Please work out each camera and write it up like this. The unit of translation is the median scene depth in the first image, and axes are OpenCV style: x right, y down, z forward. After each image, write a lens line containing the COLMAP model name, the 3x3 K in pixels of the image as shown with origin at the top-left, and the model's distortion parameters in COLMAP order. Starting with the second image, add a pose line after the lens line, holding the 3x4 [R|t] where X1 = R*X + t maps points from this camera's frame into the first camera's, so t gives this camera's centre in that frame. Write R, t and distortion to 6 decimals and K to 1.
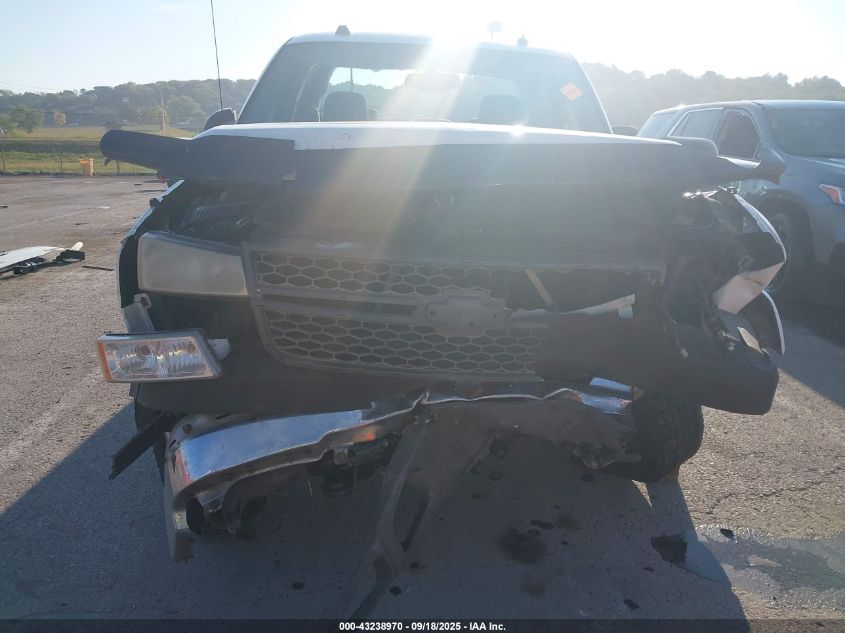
lens RADIAL K [[692.0, 0, 422.5], [0, 692.0, 316.5], [0, 0, 1]] dist [0.004228, 0.000967]
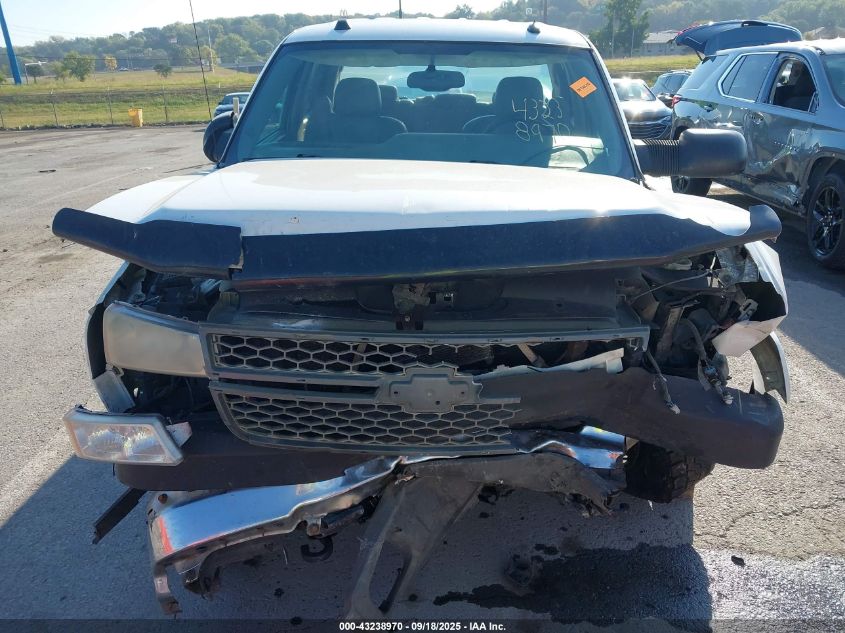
lens RADIAL K [[694.4, 0, 431.6], [0, 694.4, 316.6], [0, 0, 1]] dist [0.009594, -0.004188]
pose [[0.997505, -0.017006, -0.068520, 0.111526], [0.023074, 0.995785, 0.088774, -0.165690], [0.066721, -0.090133, 0.993692, 0.044469]]
